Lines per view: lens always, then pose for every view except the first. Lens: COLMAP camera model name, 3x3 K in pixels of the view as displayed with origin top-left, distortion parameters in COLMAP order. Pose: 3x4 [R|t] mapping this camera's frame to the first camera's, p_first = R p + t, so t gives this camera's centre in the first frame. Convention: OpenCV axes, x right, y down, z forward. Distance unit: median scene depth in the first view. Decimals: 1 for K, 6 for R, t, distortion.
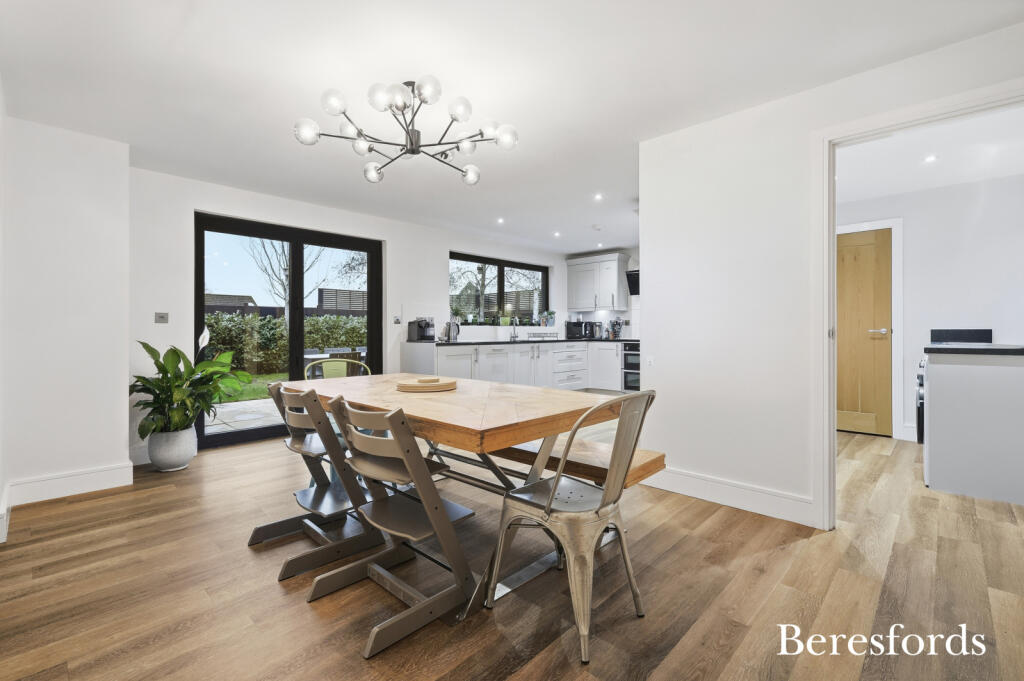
lens RADIAL K [[449.9, 0, 513.2], [0, 449.9, 333.9], [0, 0, 1]] dist [-0.001840, -0.000130]
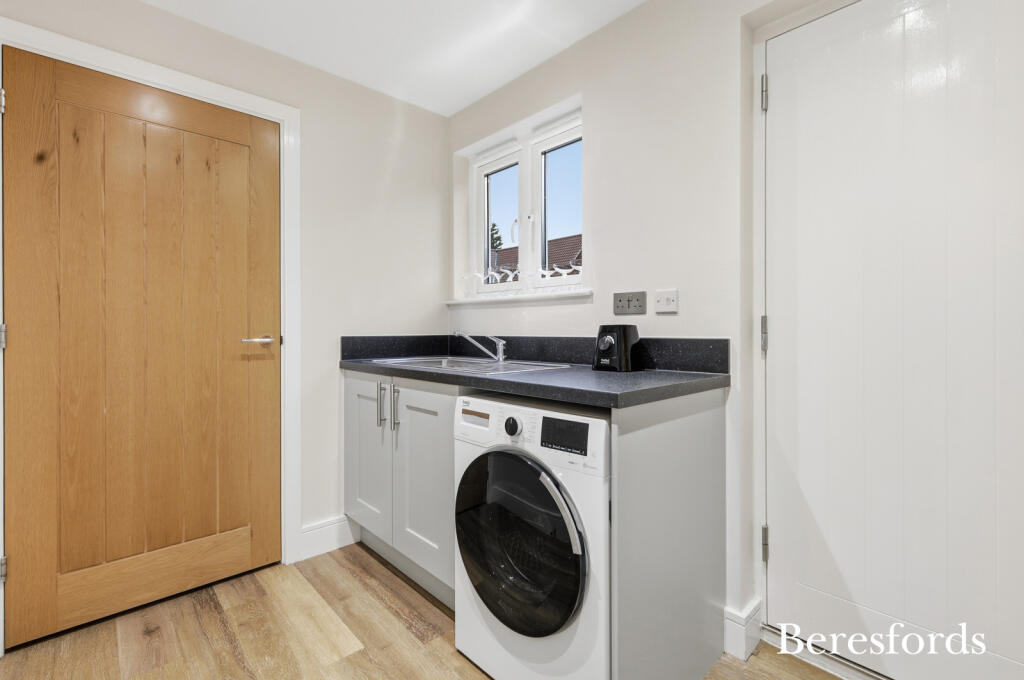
lens RADIAL K [[449.9, 0, 513.1], [0, 449.9, 333.8], [0, 0, 1]] dist [-0.001840, -0.000130]
pose [[0.051620, -0.001649, 0.998665, 0.380454], [0.004723, 0.999988, 0.001407, -0.012200], [-0.998656, 0.004644, 0.051627, 0.727069]]
